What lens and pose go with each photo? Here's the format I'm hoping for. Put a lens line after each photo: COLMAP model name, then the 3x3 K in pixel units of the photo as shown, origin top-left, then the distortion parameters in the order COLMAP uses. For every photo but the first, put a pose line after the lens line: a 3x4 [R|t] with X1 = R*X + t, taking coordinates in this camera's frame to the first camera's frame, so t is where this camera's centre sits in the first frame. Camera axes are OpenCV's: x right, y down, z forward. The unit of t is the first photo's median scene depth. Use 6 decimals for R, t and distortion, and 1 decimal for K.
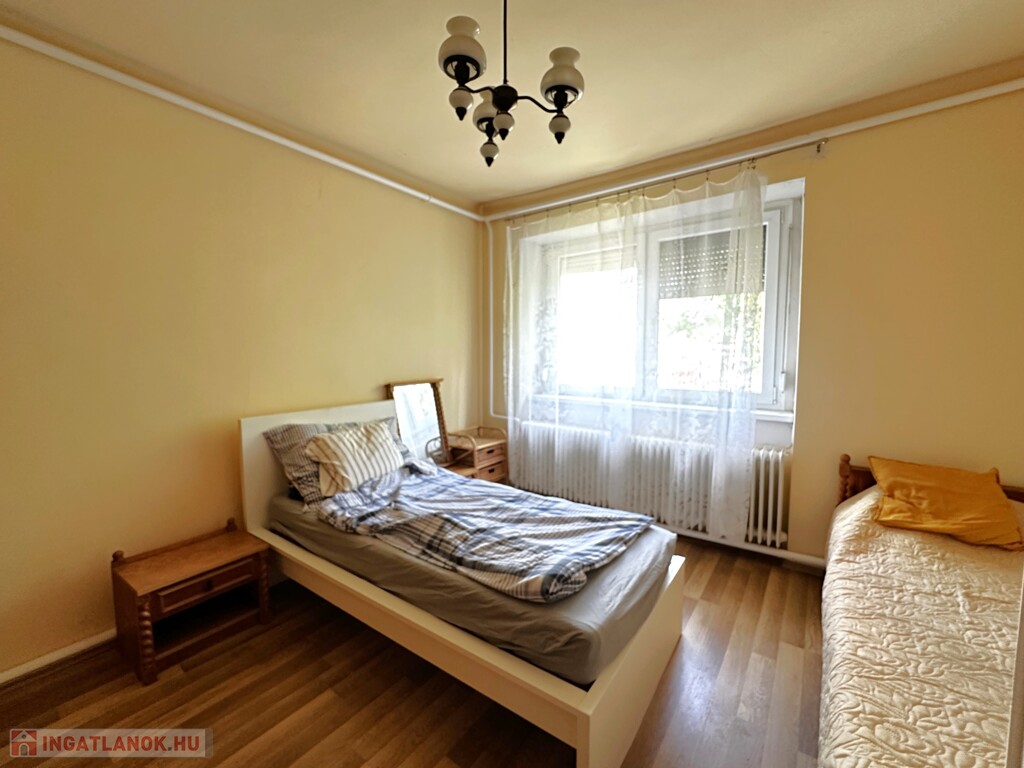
lens RADIAL K [[430.1, 0, 512.0], [0, 430.1, 384.0], [0, 0, 1]] dist [-0.000593, 0.000183]
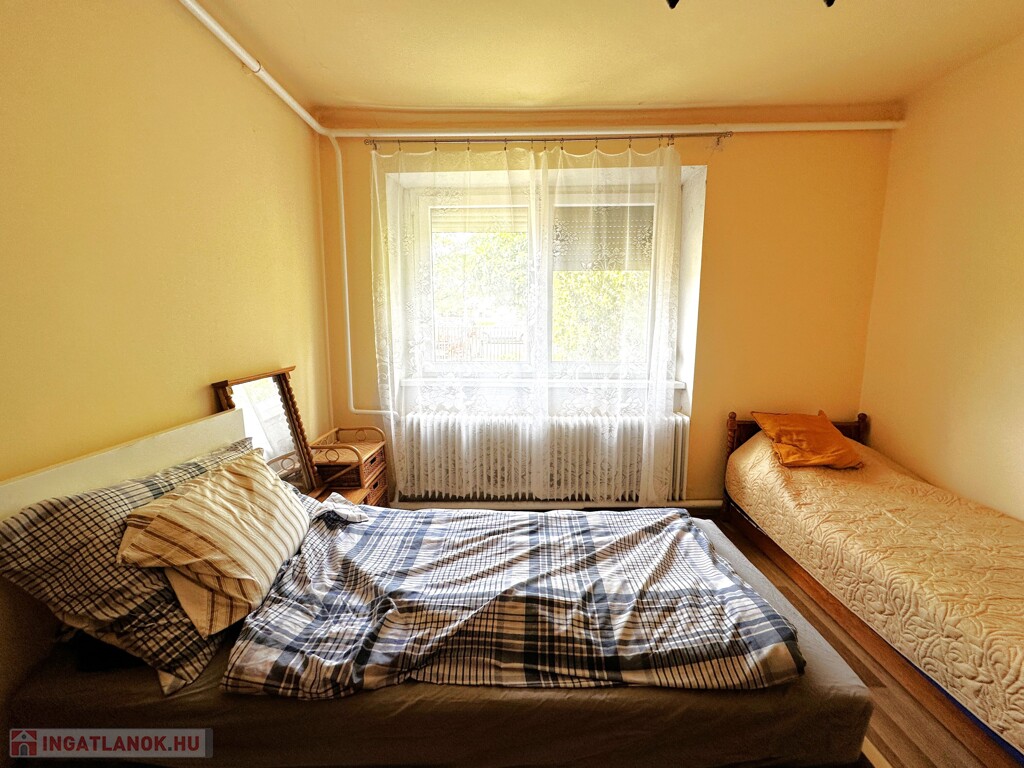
lens RADIAL K [[412.0, 0, 512.0], [0, 412.0, 384.0], [0, 0, 1]] dist [0.004342, 0.000177]
pose [[0.809118, -0.082378, 0.581844, -0.390739], [0.041251, 0.995645, 0.083600, -0.037159], [-0.586197, -0.043640, 0.808992, 0.429965]]
